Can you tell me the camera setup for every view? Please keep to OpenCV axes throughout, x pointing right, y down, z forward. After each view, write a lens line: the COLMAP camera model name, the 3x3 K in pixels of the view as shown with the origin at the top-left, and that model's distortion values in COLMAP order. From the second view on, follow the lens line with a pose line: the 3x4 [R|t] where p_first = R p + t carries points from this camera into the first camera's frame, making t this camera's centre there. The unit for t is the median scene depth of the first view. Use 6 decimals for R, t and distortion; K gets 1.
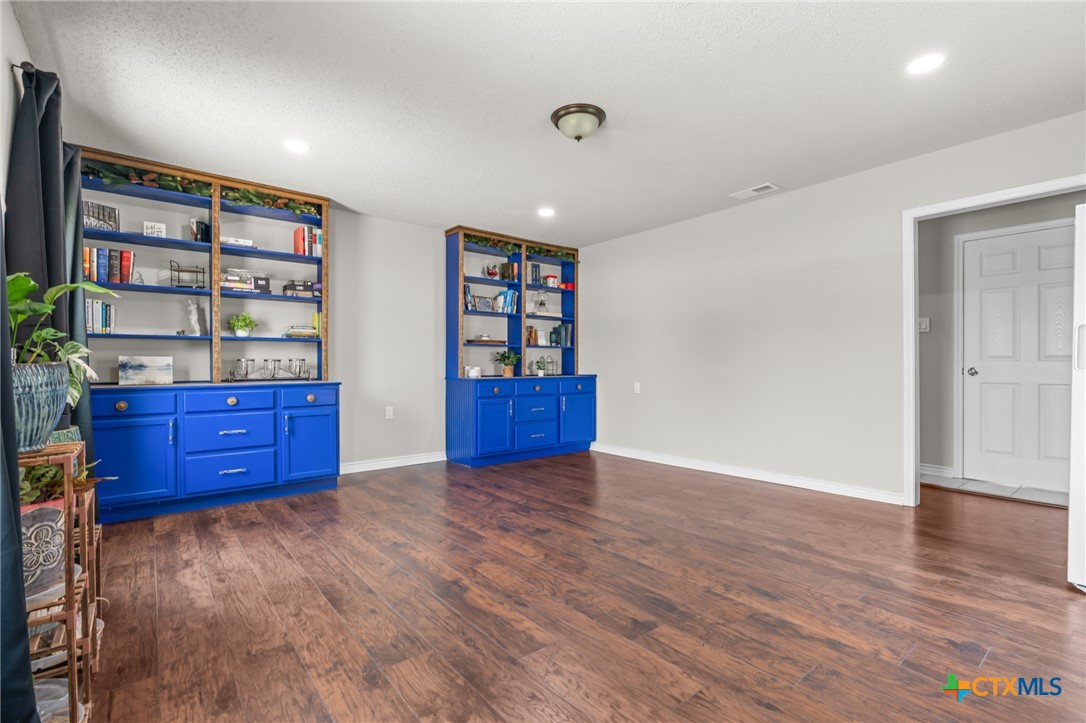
lens RADIAL K [[495.7, 0, 543.0], [0, 495.7, 361.5], [0, 0, 1]] dist [-0.000017, -0.000062]
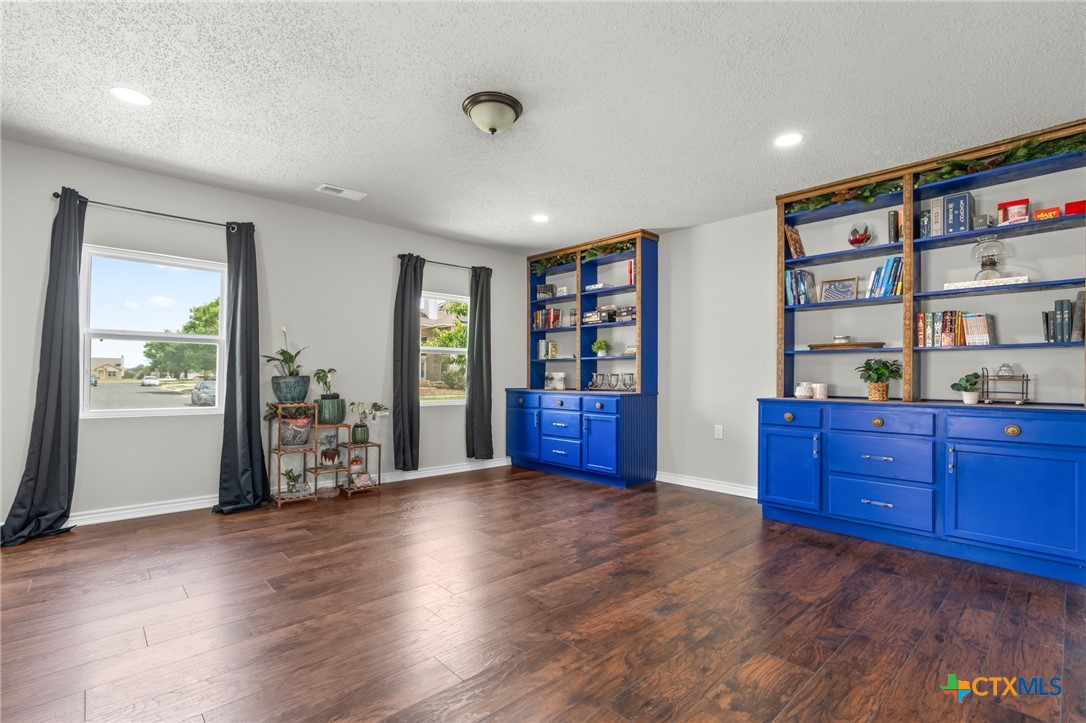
lens RADIAL K [[501.3, 0, 543.7], [0, 501.3, 376.2], [0, 0, 1]] dist [-0.003039, -0.000235]
pose [[0.067778, -0.001263, -0.997700, 0.692837], [-0.004387, 0.999989, -0.001564, 0.004061], [0.997691, 0.004483, 0.067772, 0.726217]]
